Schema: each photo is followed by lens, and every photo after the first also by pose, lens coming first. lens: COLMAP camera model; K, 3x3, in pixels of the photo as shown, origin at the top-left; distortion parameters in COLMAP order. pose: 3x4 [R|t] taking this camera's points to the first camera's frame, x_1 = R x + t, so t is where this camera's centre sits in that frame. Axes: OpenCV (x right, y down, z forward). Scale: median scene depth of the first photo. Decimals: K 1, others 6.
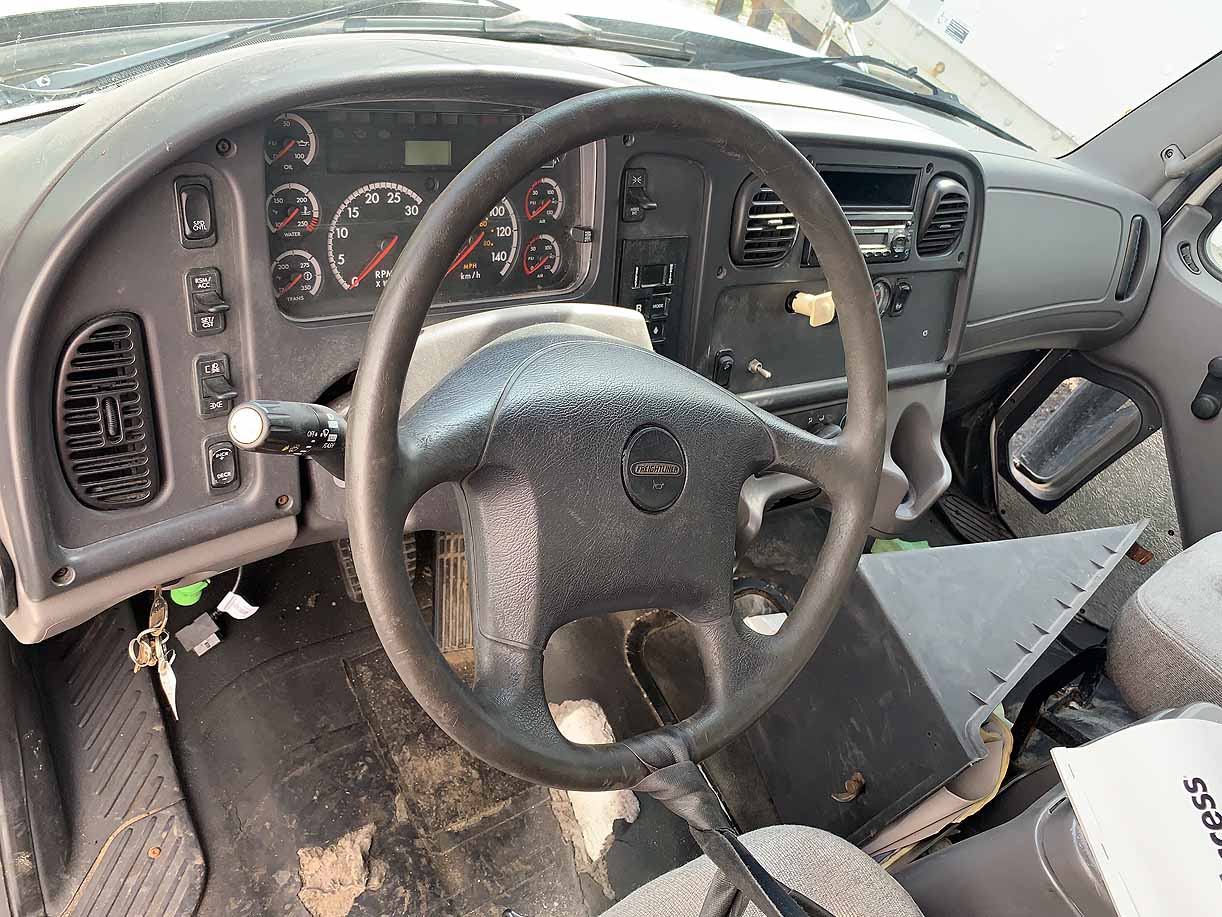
lens RADIAL K [[887.1, 0, 590.9], [0, 887.1, 455.8], [0, 0, 1]] dist [0.137114, -0.336725]
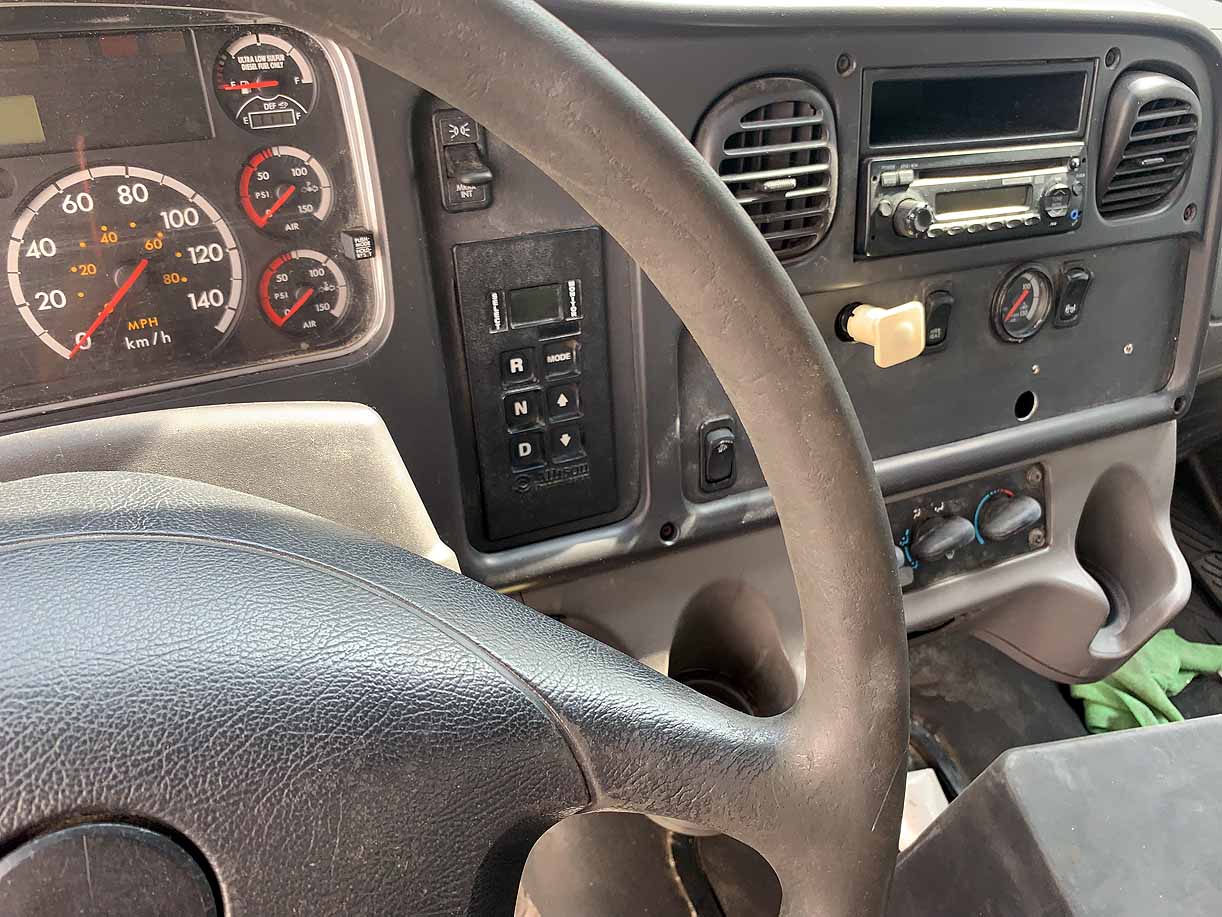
lens RADIAL K [[930.3, 0, 611.0], [0, 930.3, 458.5], [0, 0, 1]] dist [-0.009911, 0.004294]
pose [[0.976058, -0.036322, -0.214458, 0.193647], [0.038687, 0.999228, 0.006842, -0.093300], [0.214044, -0.014975, 0.976709, 0.386171]]
